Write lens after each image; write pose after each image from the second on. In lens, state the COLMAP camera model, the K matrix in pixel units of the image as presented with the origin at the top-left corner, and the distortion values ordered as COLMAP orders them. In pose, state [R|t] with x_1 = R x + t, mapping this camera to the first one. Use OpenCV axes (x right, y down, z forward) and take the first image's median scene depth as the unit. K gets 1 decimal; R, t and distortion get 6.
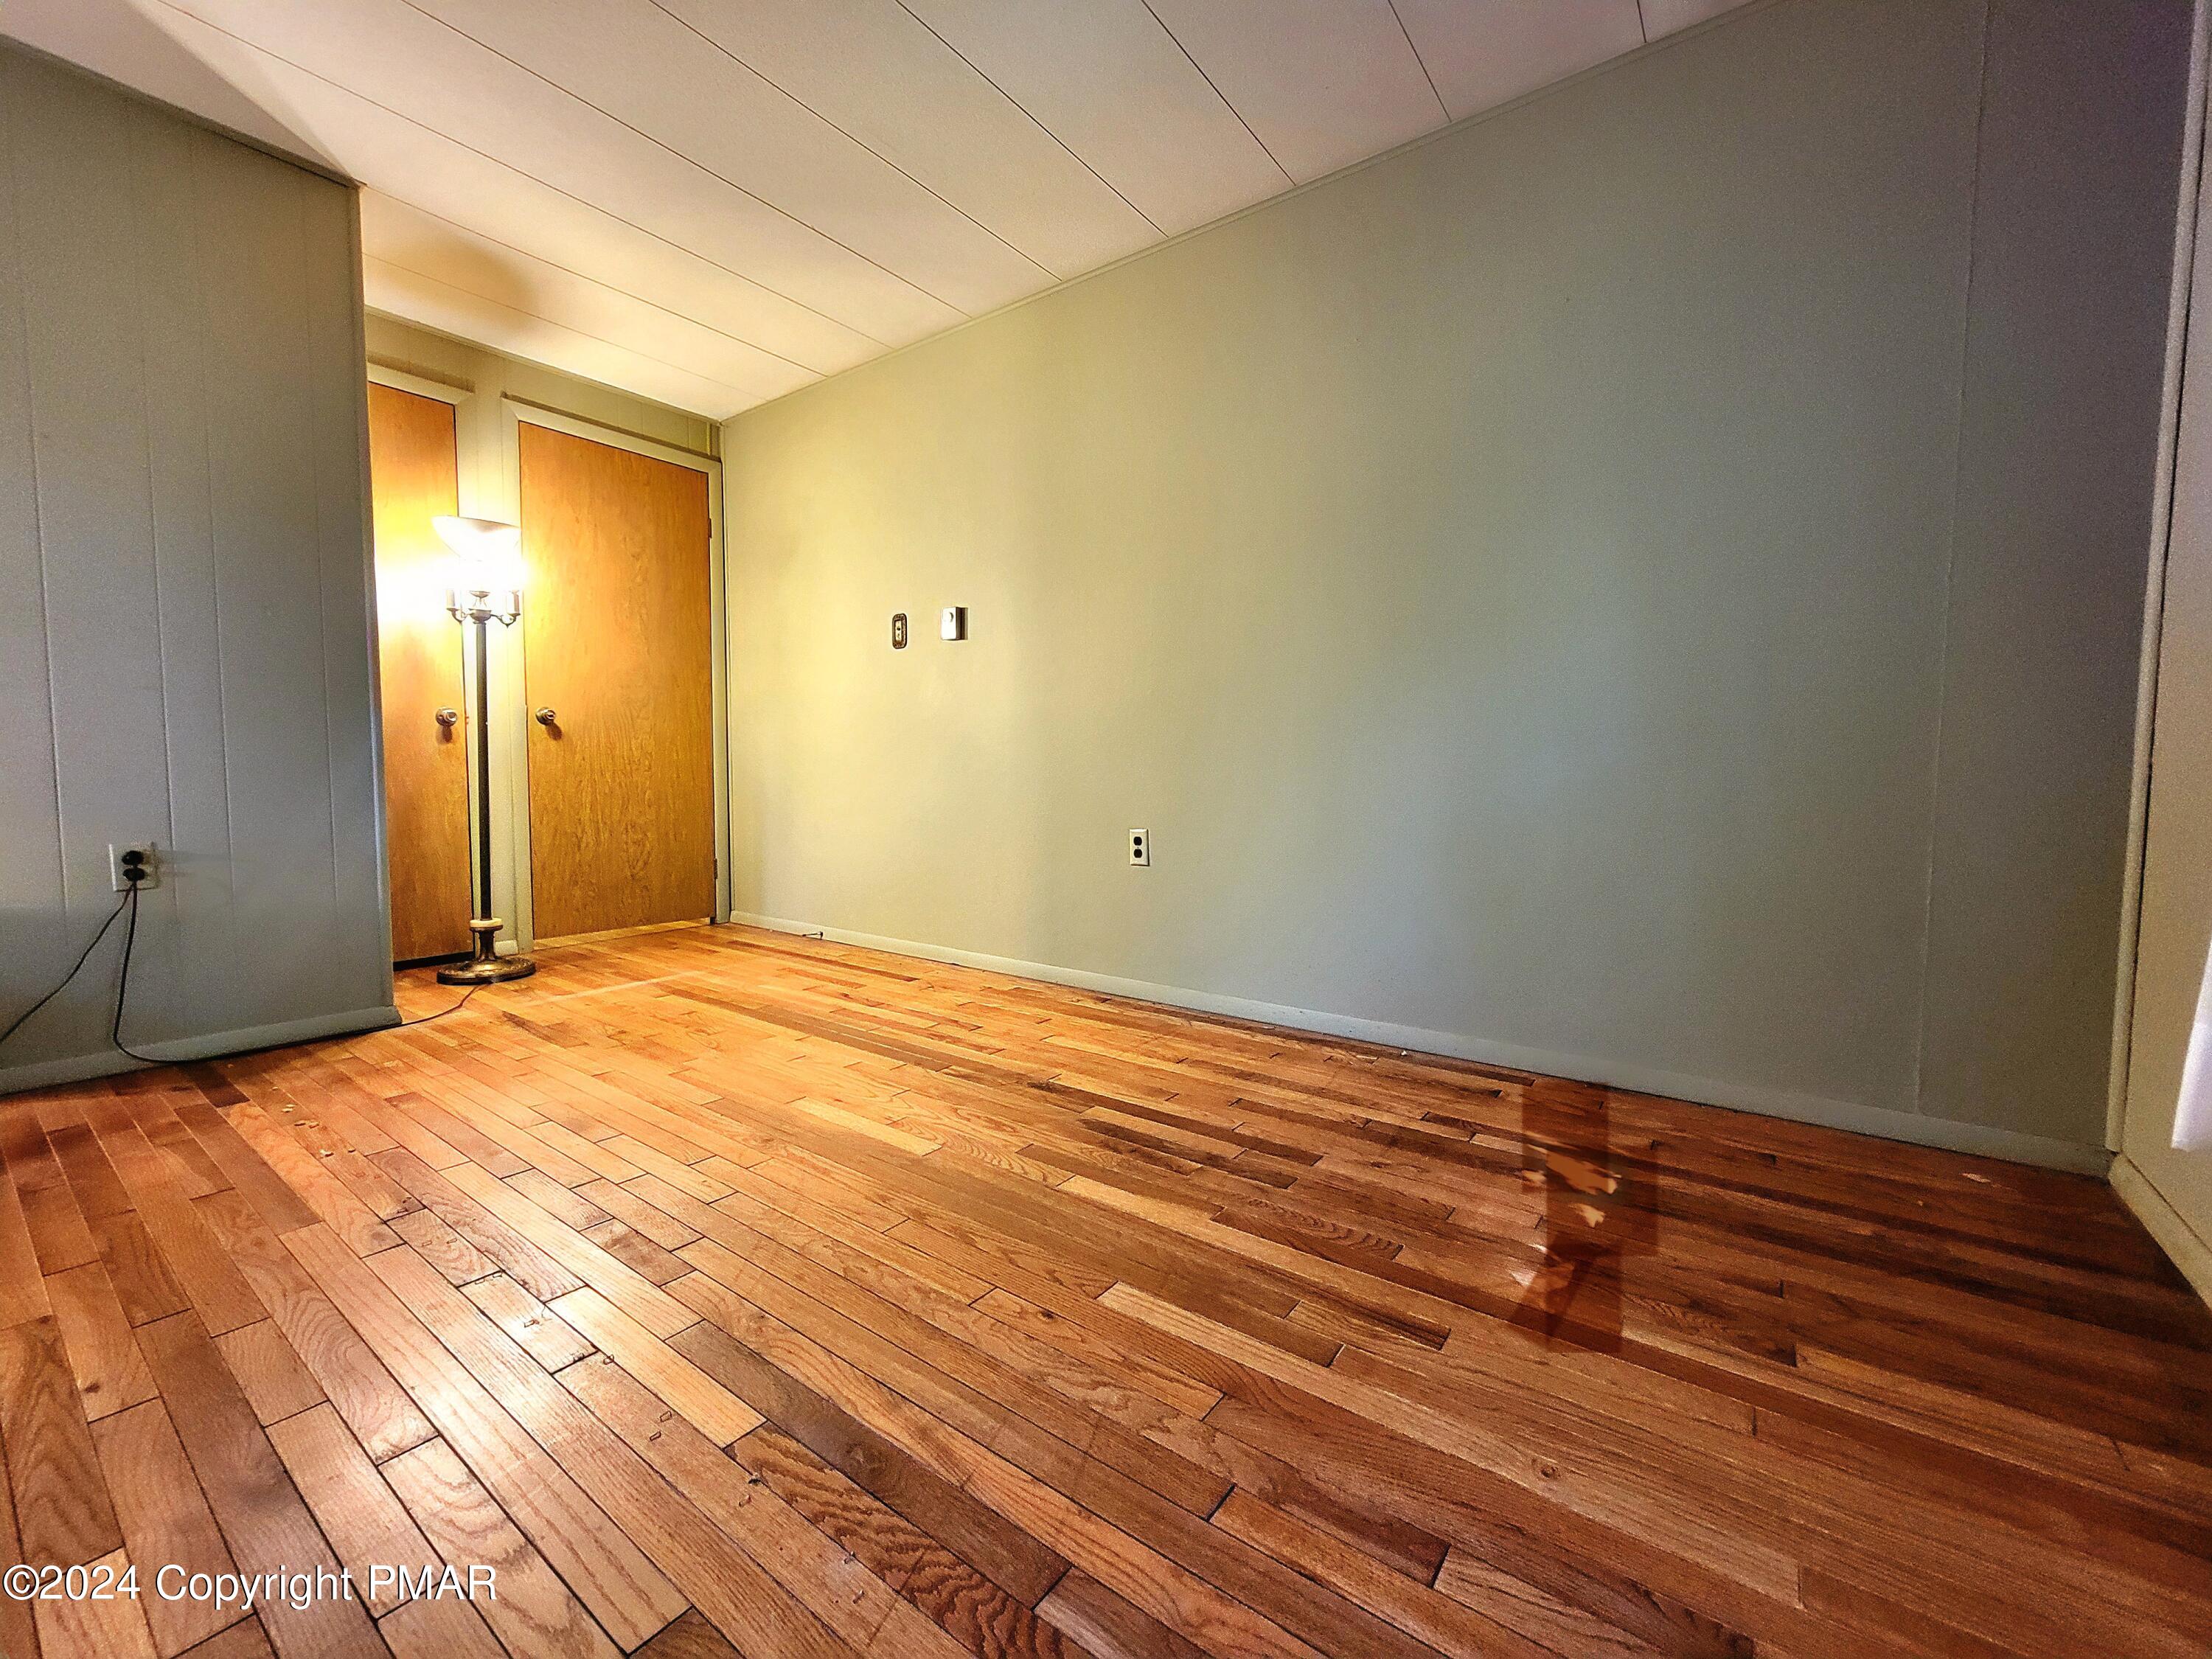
lens RADIAL K [[895.9, 0, 1111.3], [0, 895.9, 829.2], [0, 0, 1]] dist [-0.002746, 0.000829]
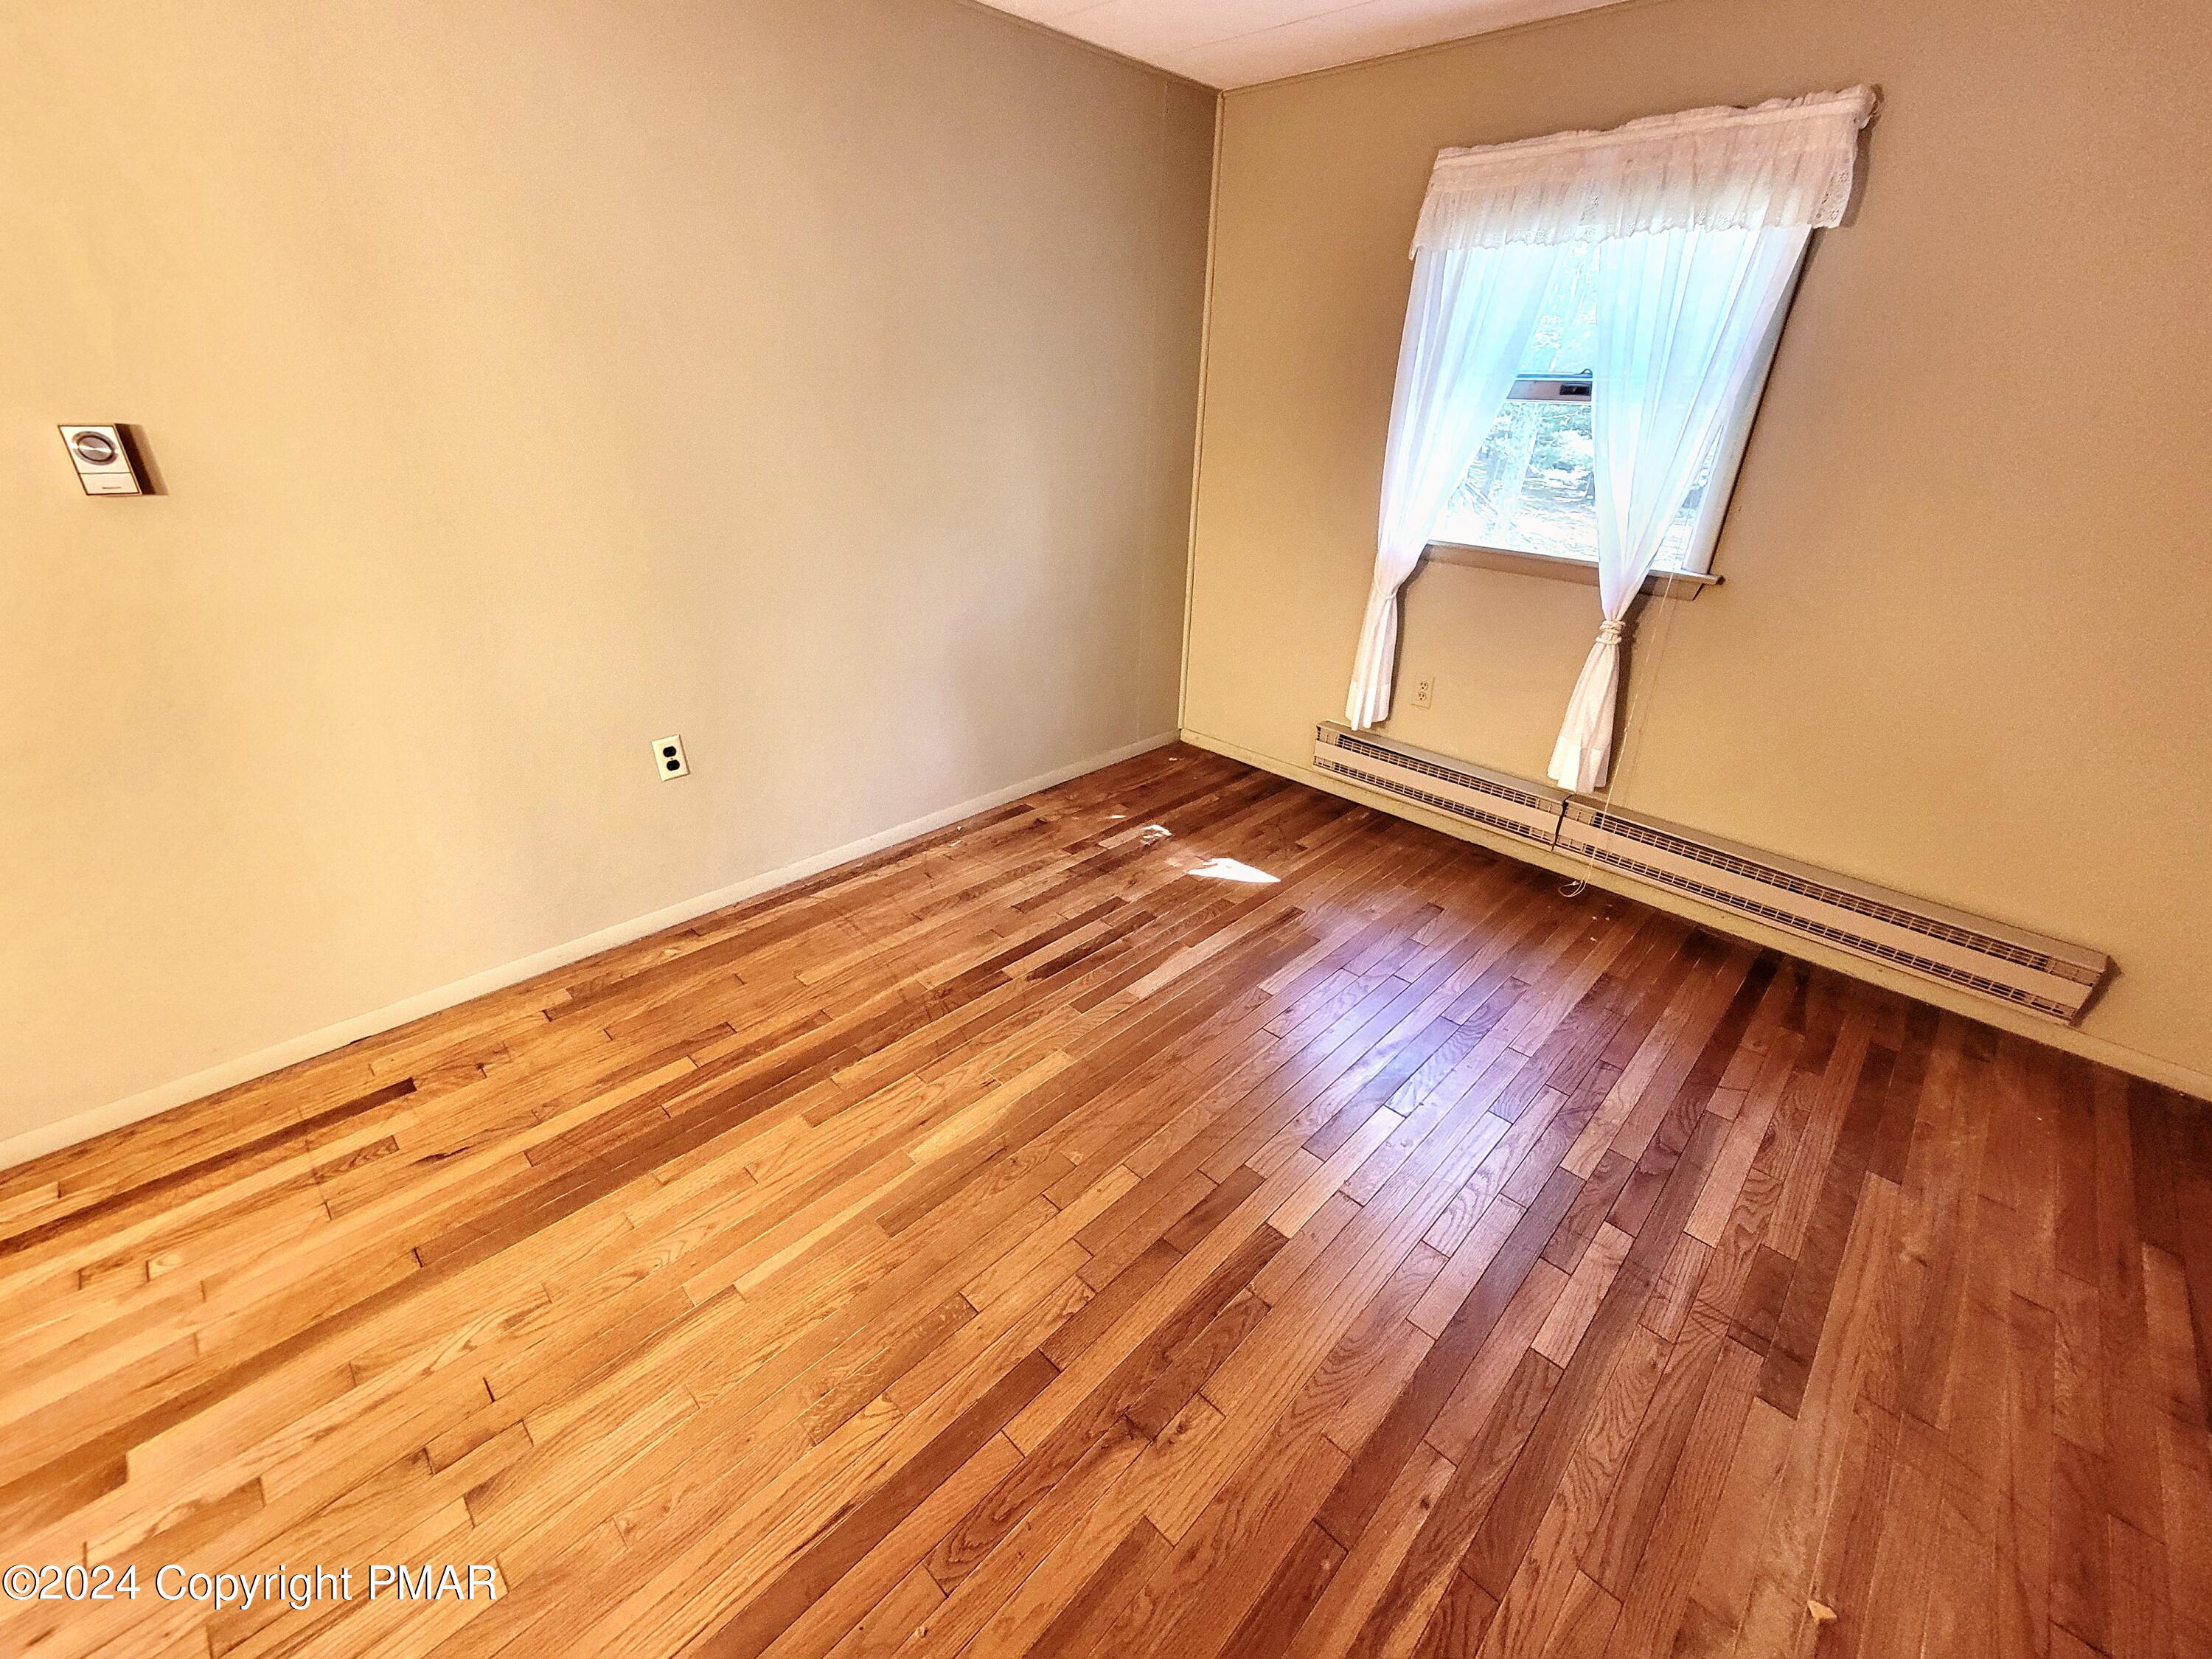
lens RADIAL K [[895.9, 0, 1109.0], [0, 895.9, 825.8], [0, 0, 1]] dist [-0.002746, 0.000829]
pose [[0.148949, -0.437627, 0.886734, -0.998445], [0.044102, 0.898785, 0.436166, -0.398073], [-0.987861, -0.025860, 0.153173, 0.670292]]
